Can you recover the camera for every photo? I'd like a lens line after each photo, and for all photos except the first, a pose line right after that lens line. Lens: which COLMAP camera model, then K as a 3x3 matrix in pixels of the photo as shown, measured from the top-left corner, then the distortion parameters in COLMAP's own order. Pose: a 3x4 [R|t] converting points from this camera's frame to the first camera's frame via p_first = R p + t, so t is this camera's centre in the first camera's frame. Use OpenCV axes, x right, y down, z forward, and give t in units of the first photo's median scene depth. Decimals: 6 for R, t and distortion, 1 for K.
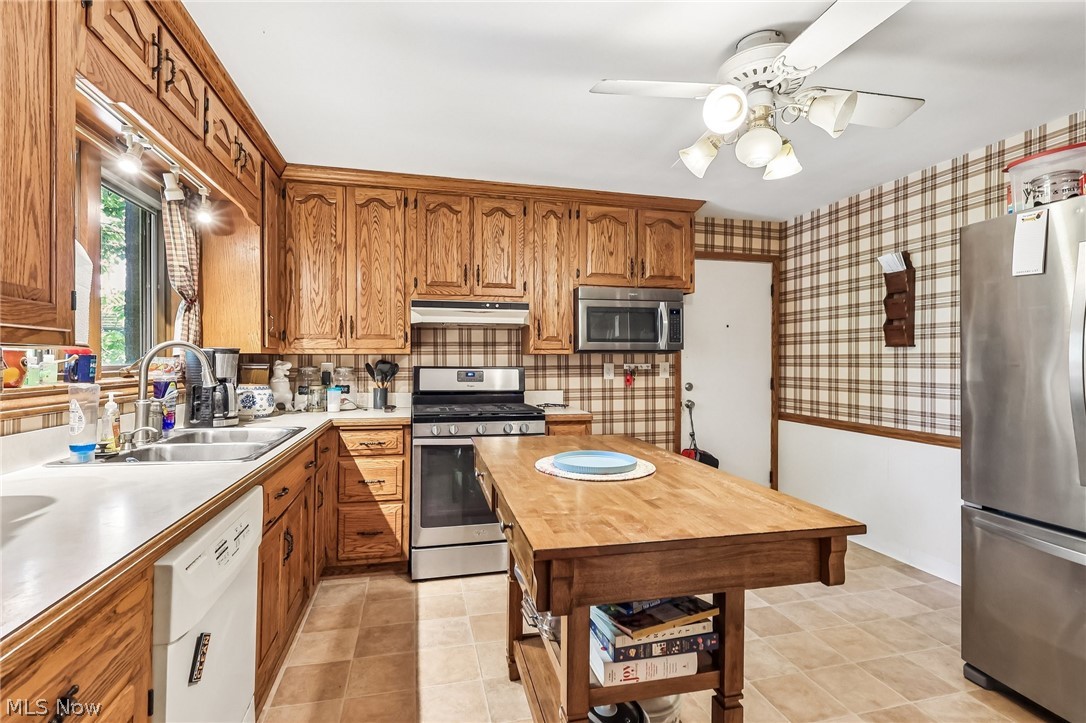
lens RADIAL K [[505.1, 0, 541.5], [0, 505.1, 362.2], [0, 0, 1]] dist [-0.001481, 0.000668]
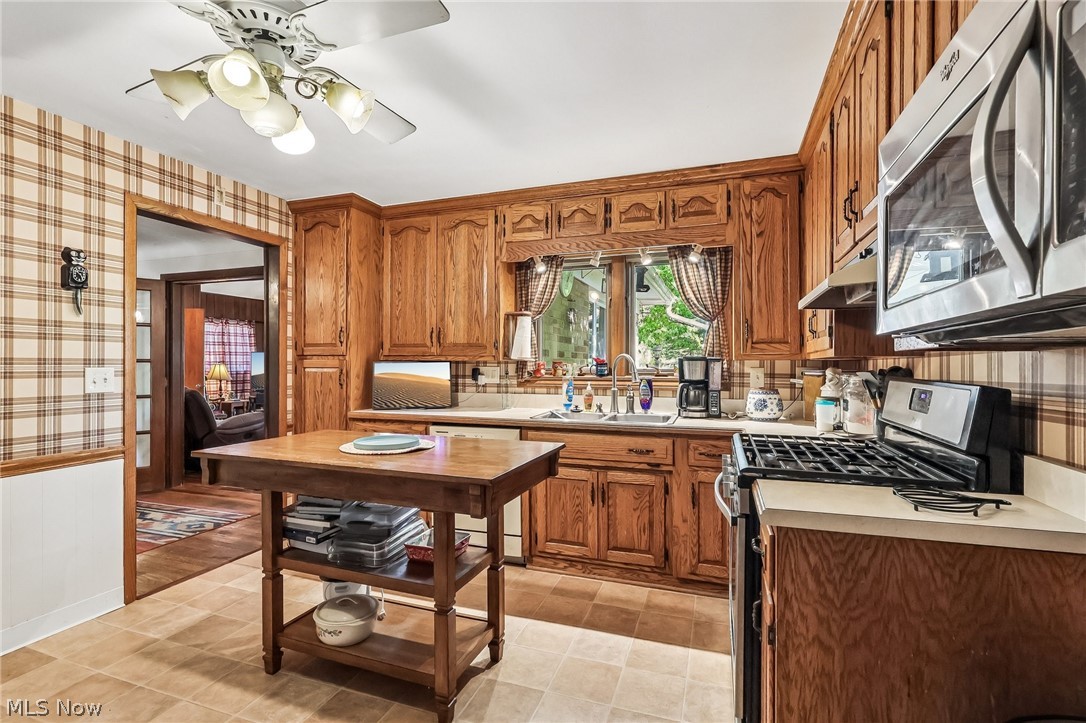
lens RADIAL K [[505.1, 0, 541.5], [0, 505.1, 362.2], [0, 0, 1]] dist [-0.001481, 0.000668]
pose [[-0.552751, -0.008863, -0.833300, 0.428932], [-0.006208, 0.999959, -0.006517, -0.002299], [0.833324, 0.001571, -0.552783, 0.904274]]
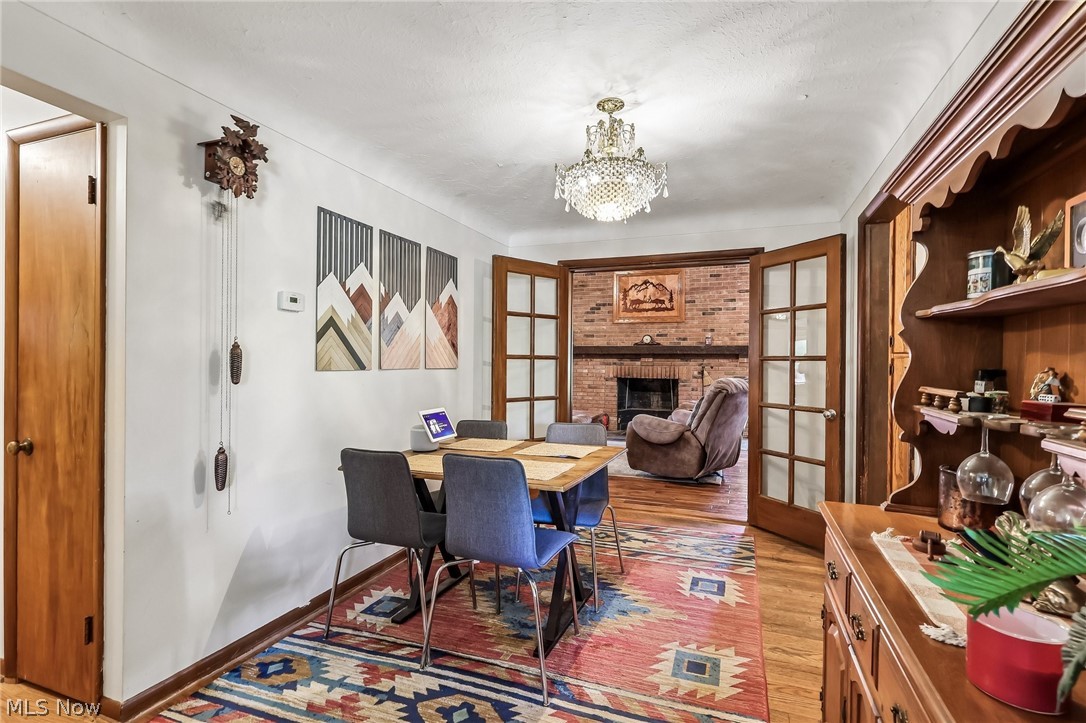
lens RADIAL K [[505.1, 0, 541.5], [0, 505.1, 362.2], [0, 0, 1]] dist [-0.001481, 0.000668]
pose [[-0.569474, -0.009314, -0.821957, 0.871570], [-0.011918, 0.999924, -0.003074, 0.005678], [0.821923, 0.008045, -0.569542, -0.015978]]
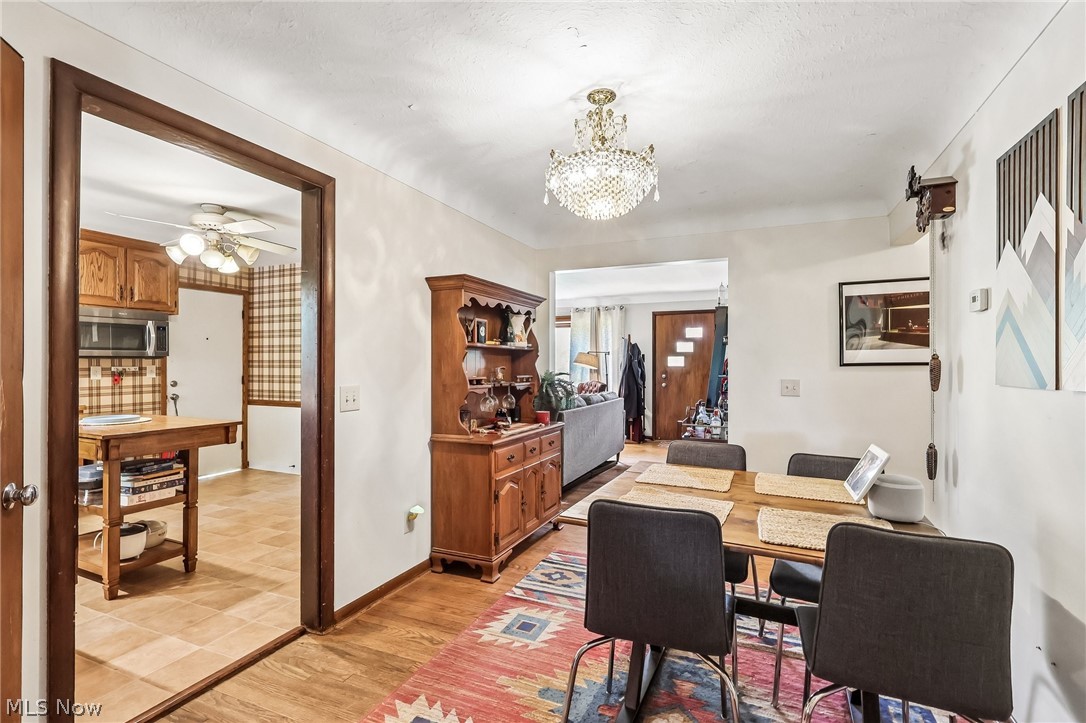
lens RADIAL K [[505.1, 0, 541.5], [0, 505.1, 362.2], [0, 0, 1]] dist [-0.001481, 0.000668]
pose [[0.614206, 0.000121, 0.789146, -0.166159], [0.002272, 0.999996, -0.001921, -0.003350], [-0.789142, 0.002973, 0.614203, -0.594399]]
